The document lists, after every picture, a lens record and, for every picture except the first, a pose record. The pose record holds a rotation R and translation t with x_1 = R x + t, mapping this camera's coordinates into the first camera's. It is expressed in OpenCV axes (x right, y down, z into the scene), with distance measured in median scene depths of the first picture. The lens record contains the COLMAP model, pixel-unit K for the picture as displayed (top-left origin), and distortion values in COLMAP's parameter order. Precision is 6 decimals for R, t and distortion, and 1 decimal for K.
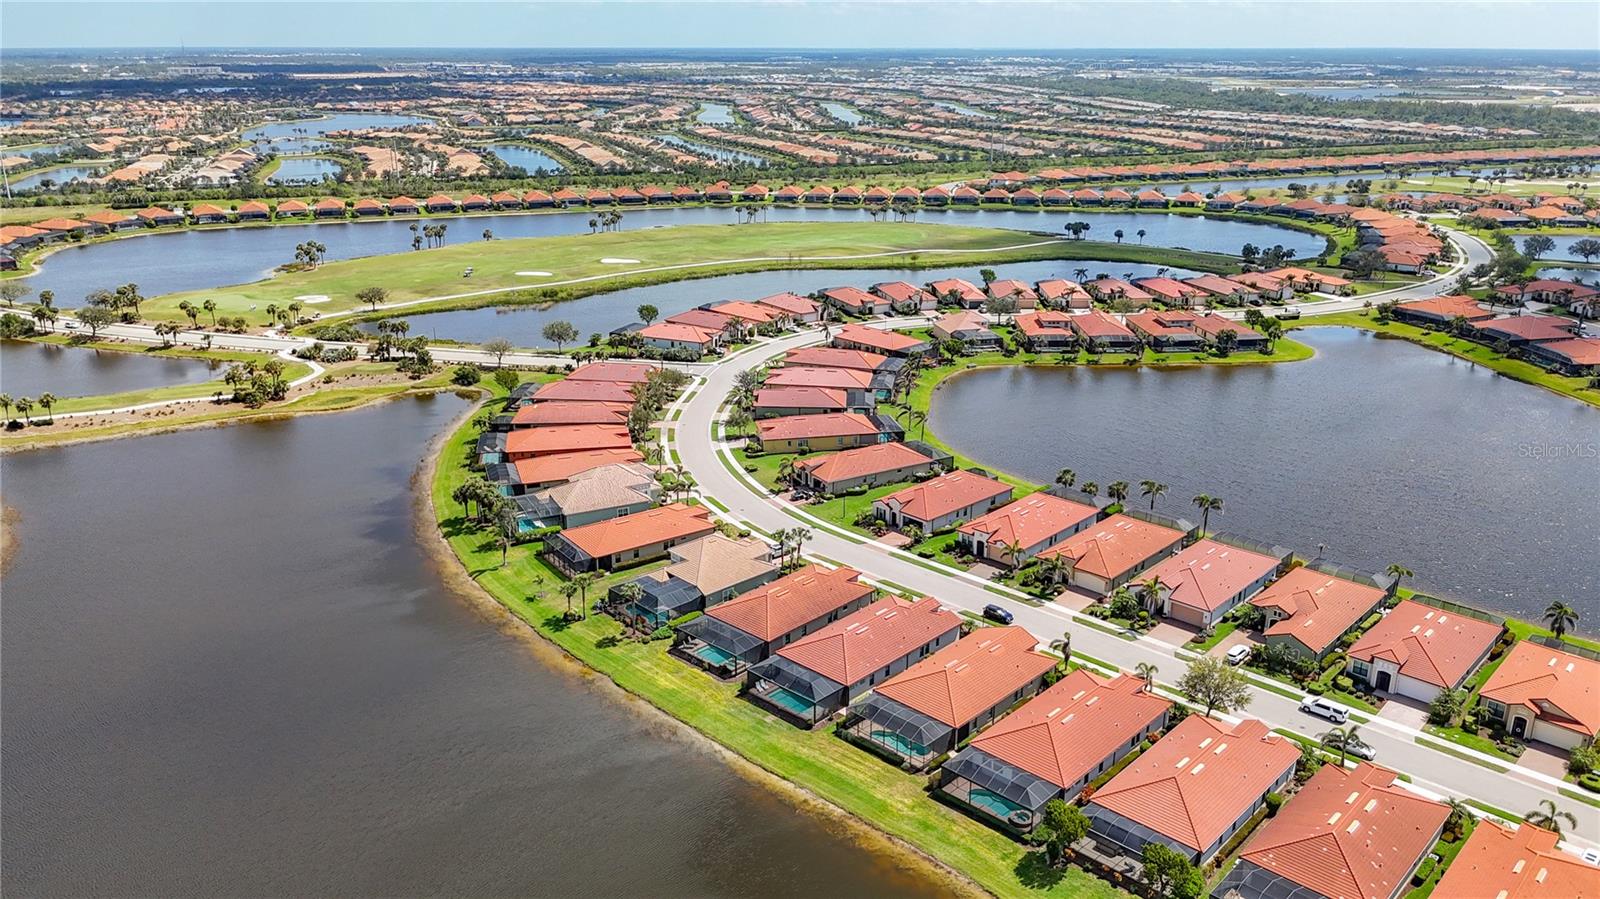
lens RADIAL K [[1179.8, 0, 800.0], [0, 1179.8, 449.5], [0, 0, 1]] dist [0.048866, -0.041839]
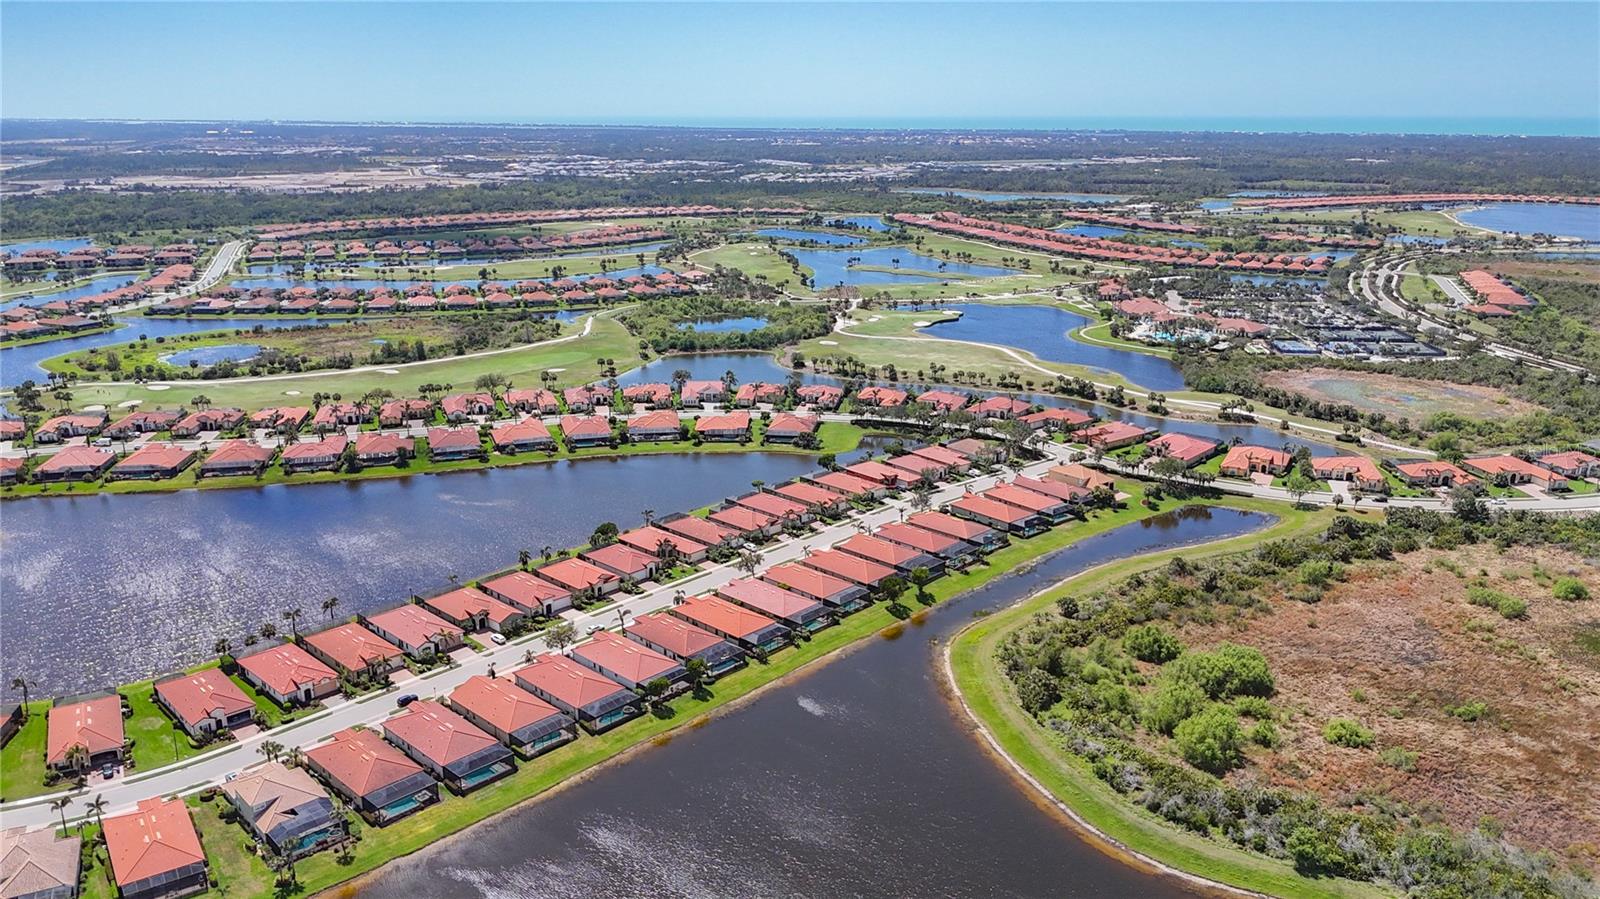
lens RADIAL K [[1179.8, 0, 800.0], [0, 1179.8, 449.5], [0, 0, 1]] dist [0.048866, -0.041839]
pose [[-0.004924, -0.273465, 0.961869, -1.232685], [0.314272, 0.912721, 0.261101, -0.398406], [-0.949320, 0.303574, 0.081448, 0.322760]]
